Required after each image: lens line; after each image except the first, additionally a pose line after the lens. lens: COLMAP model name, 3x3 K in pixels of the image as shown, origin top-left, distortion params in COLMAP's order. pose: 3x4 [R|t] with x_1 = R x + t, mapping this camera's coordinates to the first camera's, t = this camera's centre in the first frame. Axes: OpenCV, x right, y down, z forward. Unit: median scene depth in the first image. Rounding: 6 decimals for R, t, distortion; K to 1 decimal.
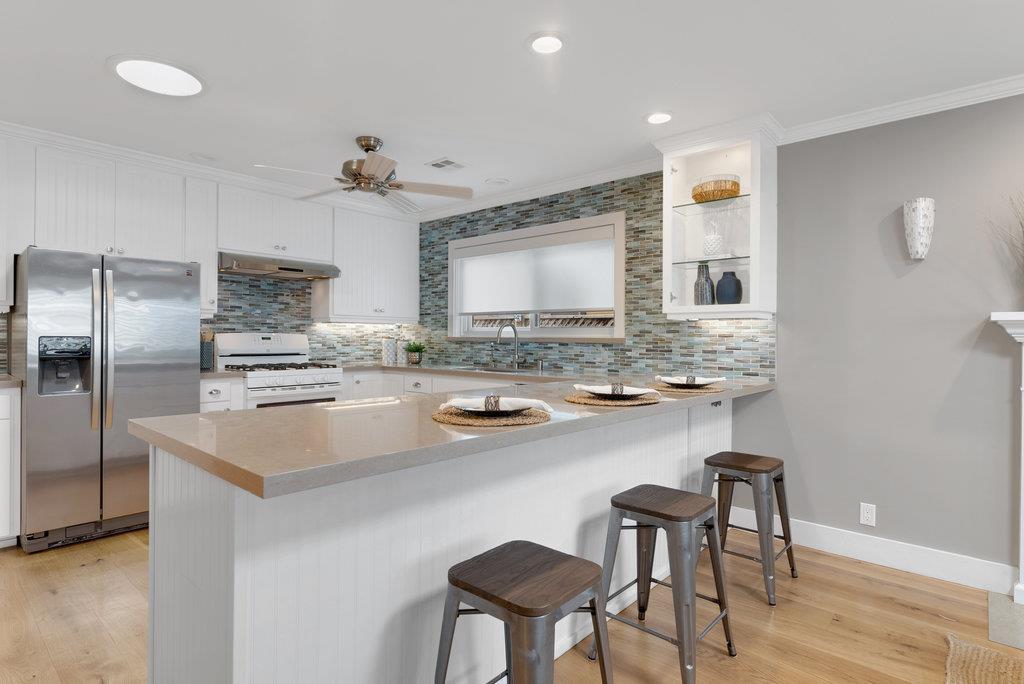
lens RADIAL K [[539.0, 0, 514.9], [0, 539.0, 338.9], [0, 0, 1]] dist [-0.004378, 0.000062]
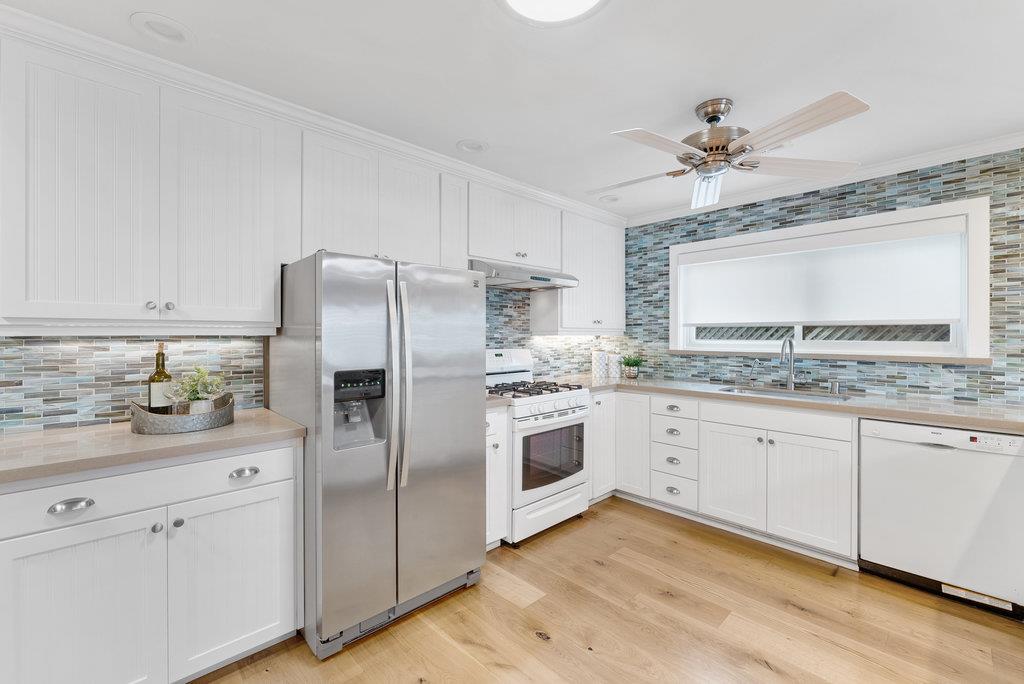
lens RADIAL K [[434.2, 0, 509.7], [0, 434.2, 335.2], [0, 0, 1]] dist [-0.003057, 0.000216]
pose [[0.996414, -0.006691, -0.084347, -0.395312], [0.006639, 0.999978, -0.000893, -0.034990], [0.084351, 0.000330, 0.996436, 0.280301]]
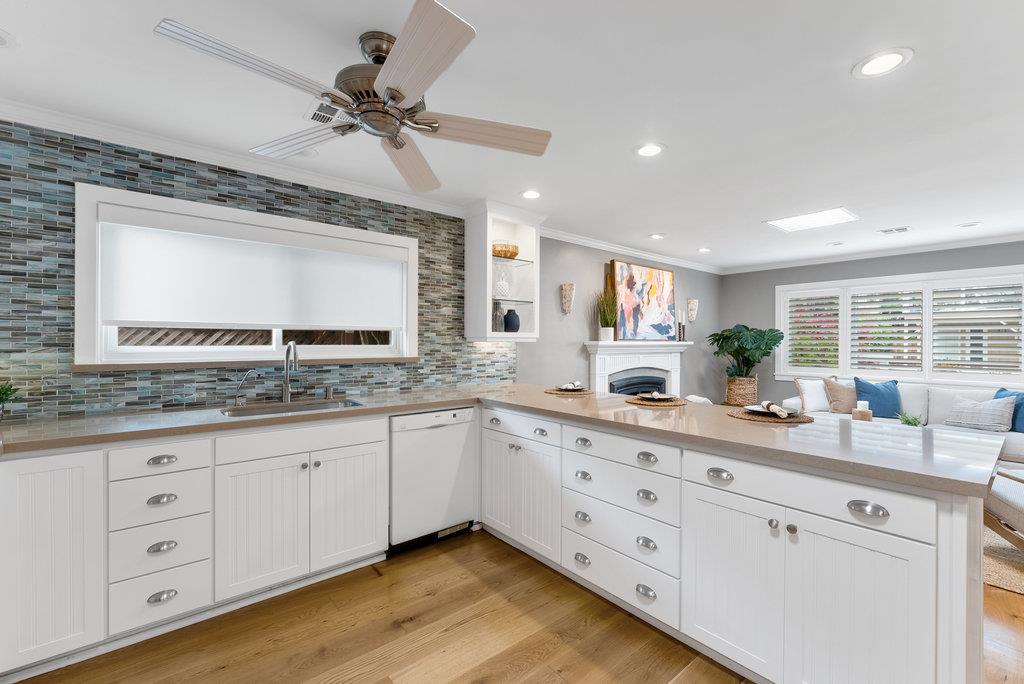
lens RADIAL K [[434.2, 0, 512.6], [0, 434.2, 341.0], [0, 0, 1]] dist [-0.003057, 0.000216]
pose [[0.149019, -0.007098, 0.988809, -0.563589], [-0.000989, 0.999973, 0.007327, -0.035831], [-0.988834, -0.002069, 0.149008, 0.611941]]
